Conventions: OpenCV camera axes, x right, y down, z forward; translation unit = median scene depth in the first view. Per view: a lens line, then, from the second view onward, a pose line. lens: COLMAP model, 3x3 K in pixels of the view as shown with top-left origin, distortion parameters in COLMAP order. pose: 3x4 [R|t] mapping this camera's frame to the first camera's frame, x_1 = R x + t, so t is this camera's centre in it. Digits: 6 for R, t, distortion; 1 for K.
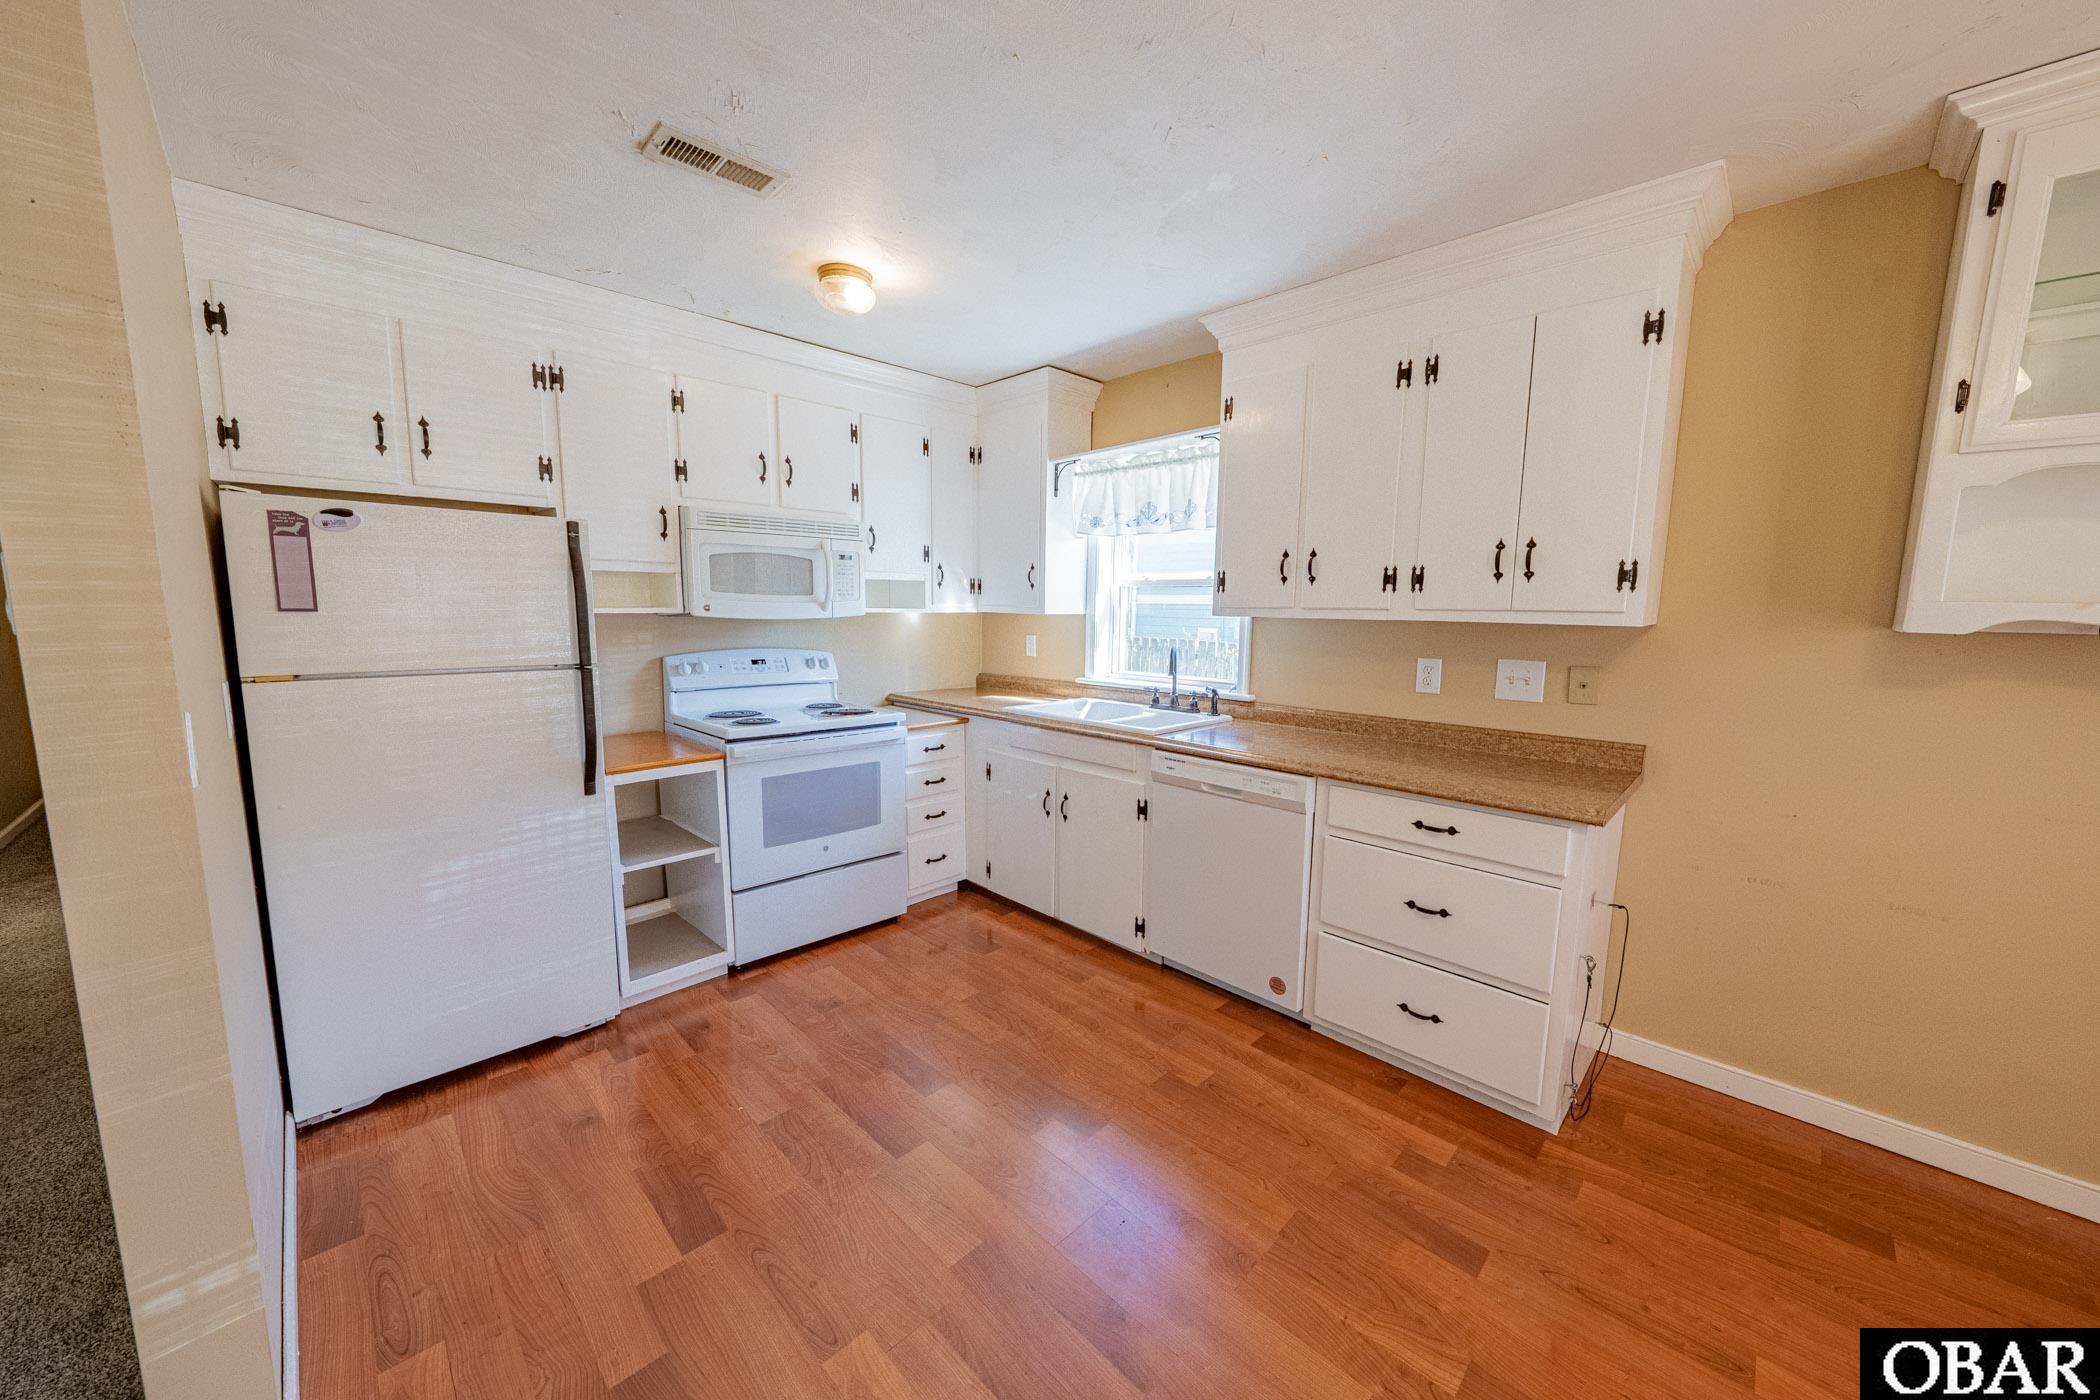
lens RADIAL K [[754.7, 0, 1045.5], [0, 754.7, 701.3], [0, 0, 1]] dist [-0.002137, -0.000127]
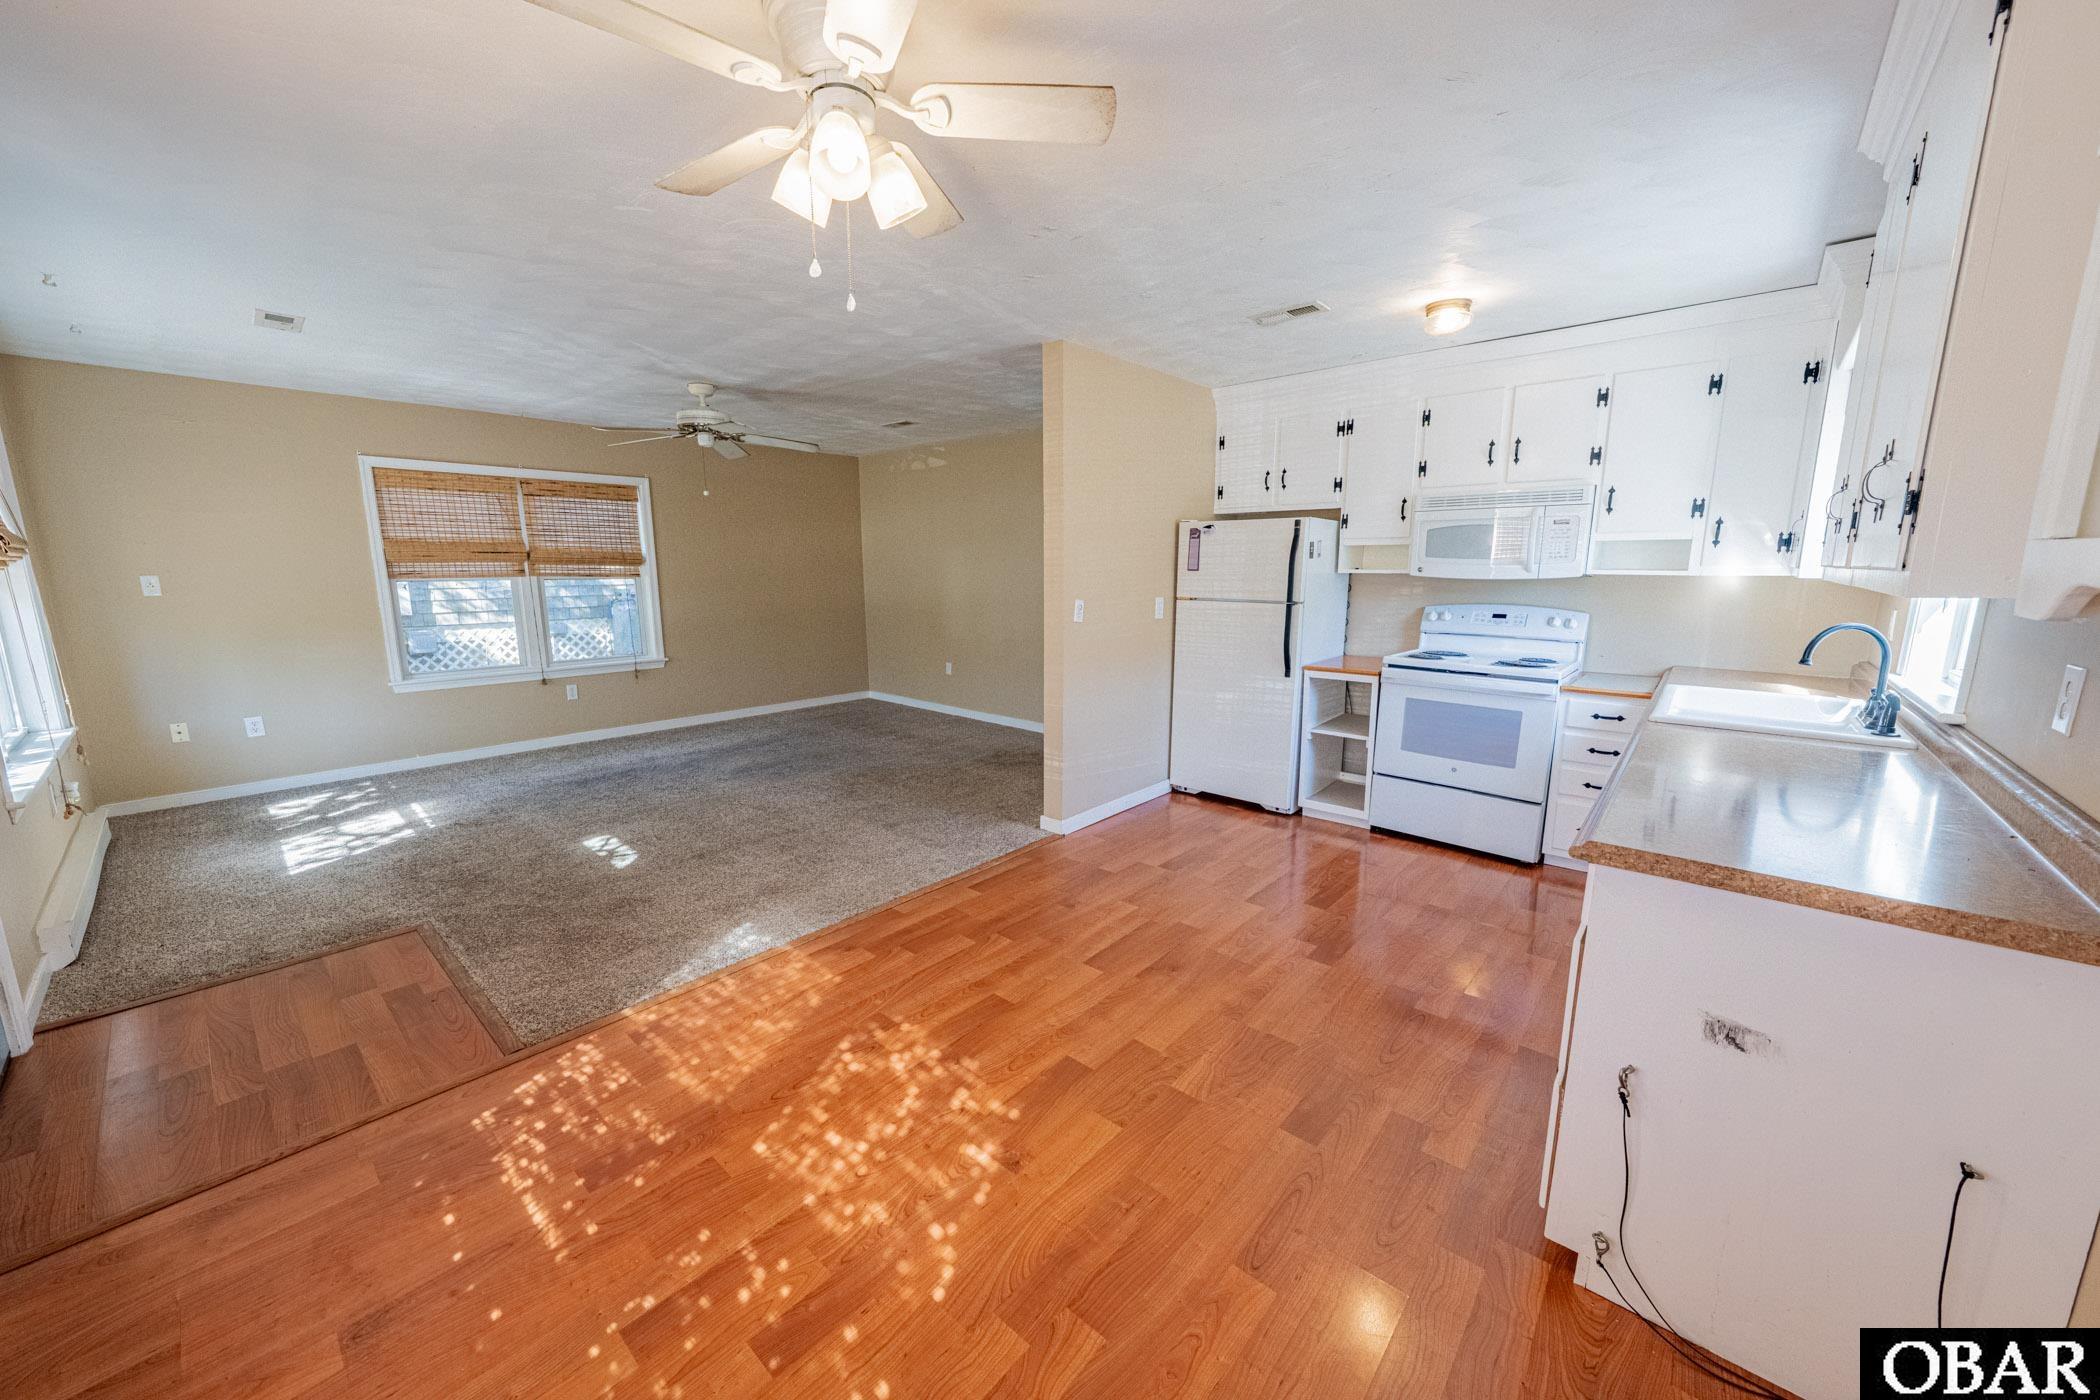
lens RADIAL K [[754.7, 0, 1045.5], [0, 754.7, 701.3], [0, 0, 1]] dist [-0.002137, -0.000127]
pose [[0.062050, 0.167805, -0.983865, 0.896213], [-0.126827, 0.979100, 0.158994, -0.022524], [0.989982, 0.114916, 0.082036, 0.254863]]
